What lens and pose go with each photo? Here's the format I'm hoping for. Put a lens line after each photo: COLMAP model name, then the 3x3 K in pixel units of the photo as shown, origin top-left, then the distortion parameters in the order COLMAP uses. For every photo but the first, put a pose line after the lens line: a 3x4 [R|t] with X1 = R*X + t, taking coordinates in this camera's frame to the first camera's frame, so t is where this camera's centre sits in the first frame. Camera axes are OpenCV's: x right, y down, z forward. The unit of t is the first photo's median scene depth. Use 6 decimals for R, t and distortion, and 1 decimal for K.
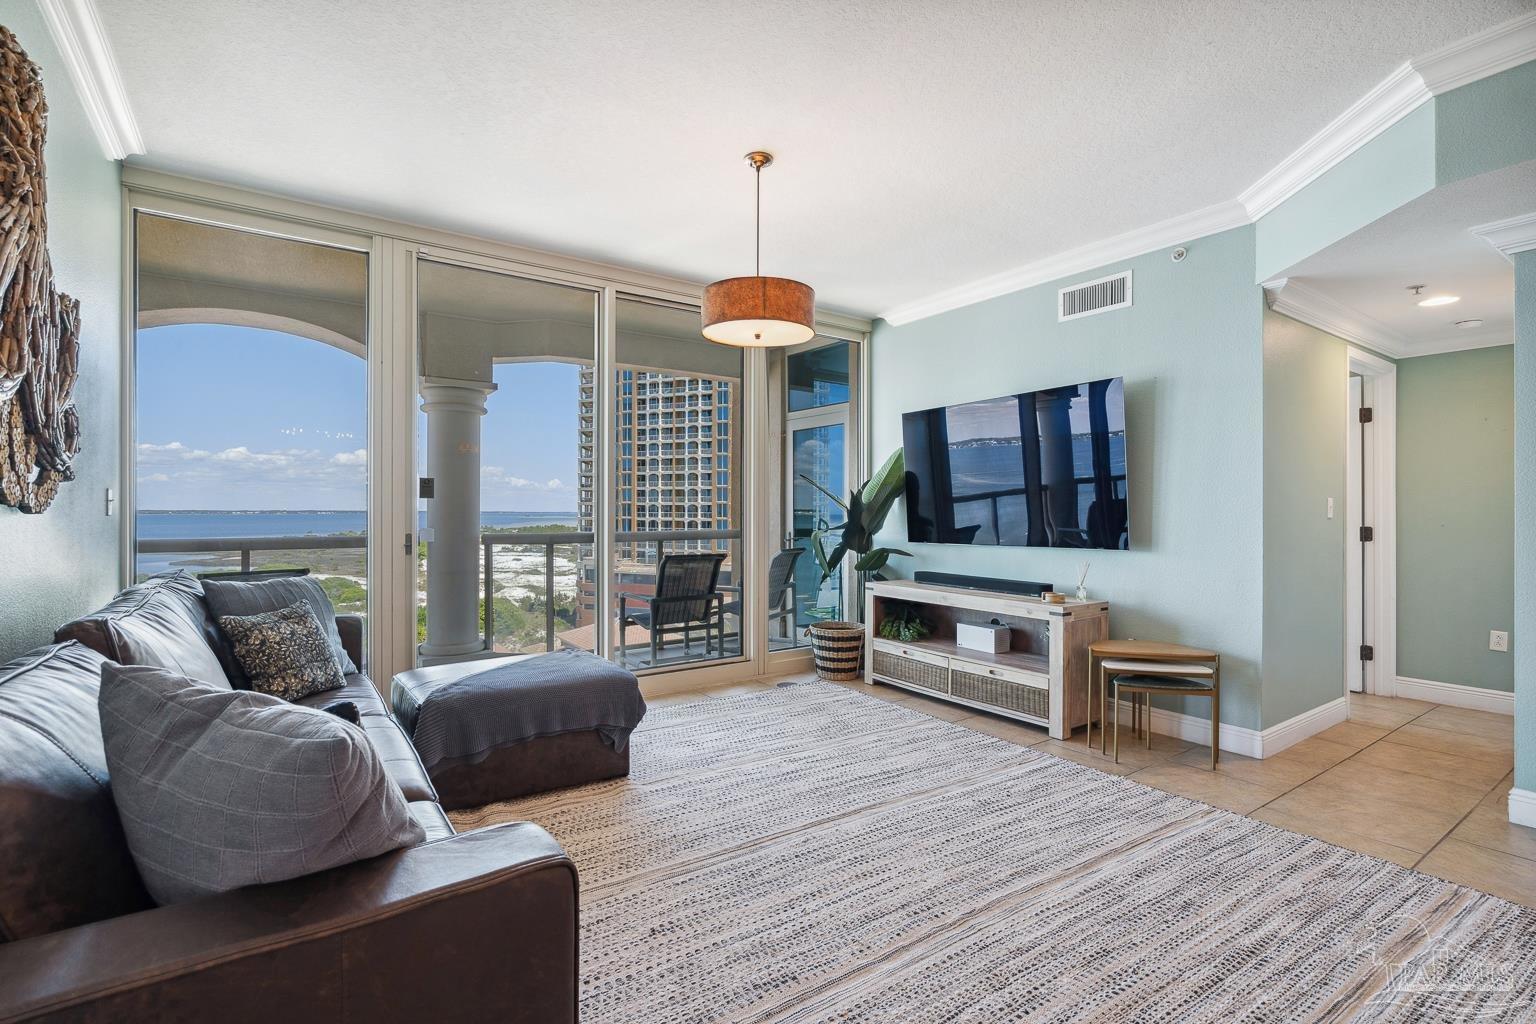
lens RADIAL K [[707.5, 0, 761.0], [0, 707.5, 509.7], [0, 0, 1]] dist [-0.005615, 0.001741]
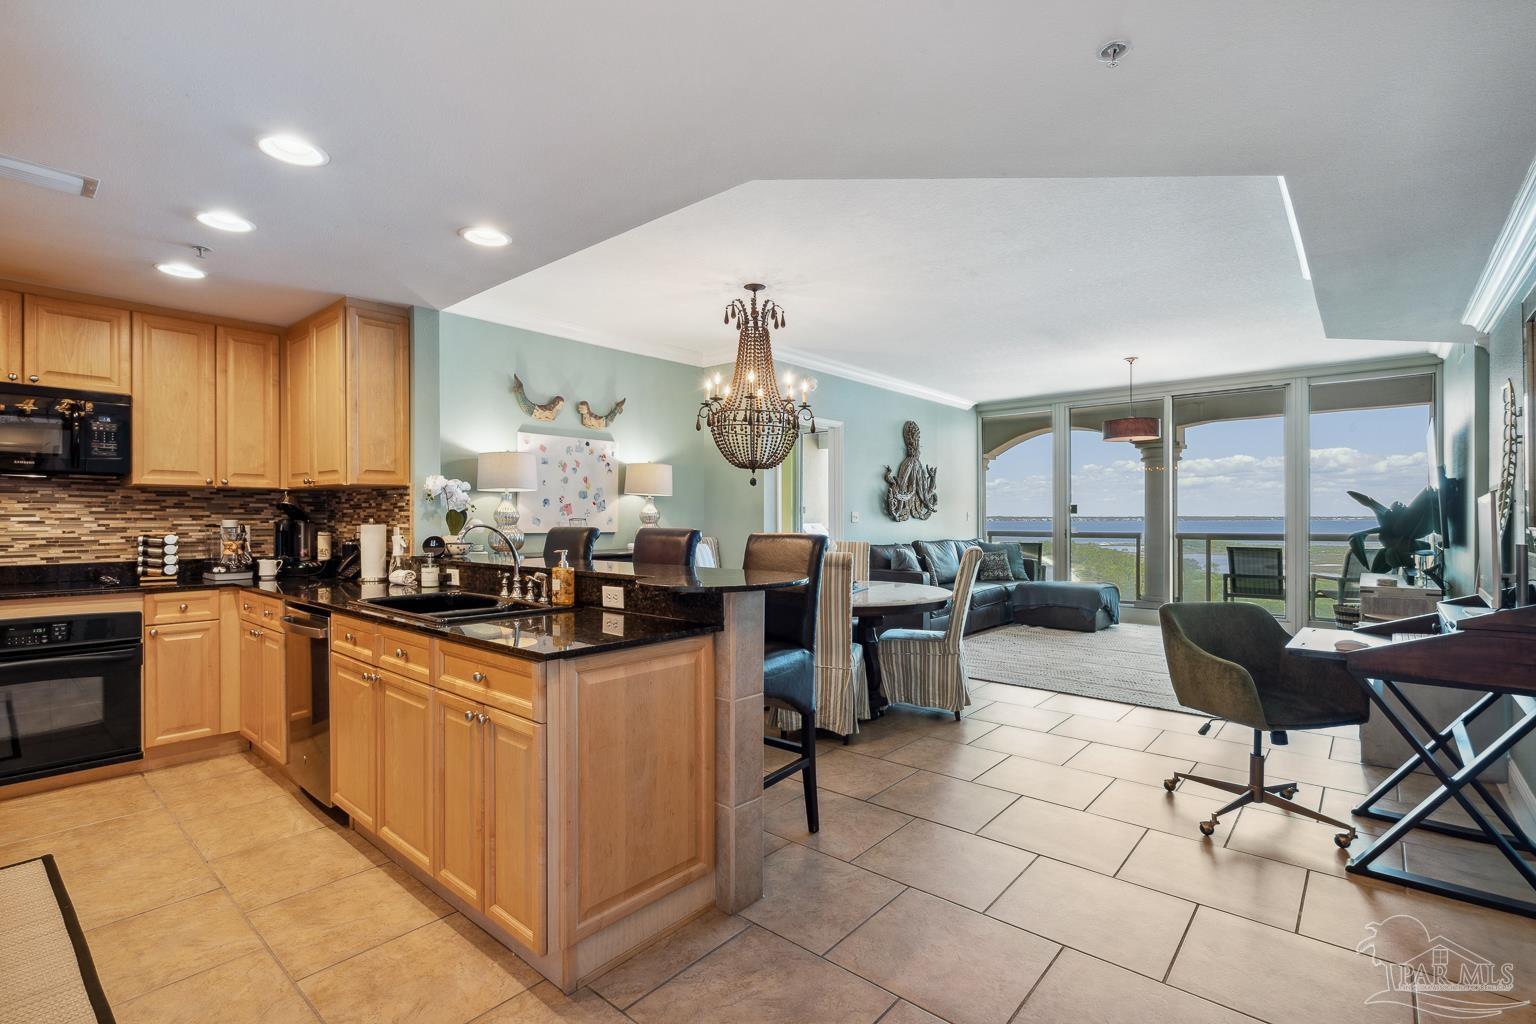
lens RADIAL K [[708.1, 0, 763.3], [0, 708.1, 520.1], [0, 0, 1]] dist [-0.002907, 0.000760]
pose [[0.245545, 0.002459, -0.969382, 1.489075], [0.003613, 0.999988, 0.003452, -0.006725], [0.969378, -0.004350, 0.245533, -0.525030]]
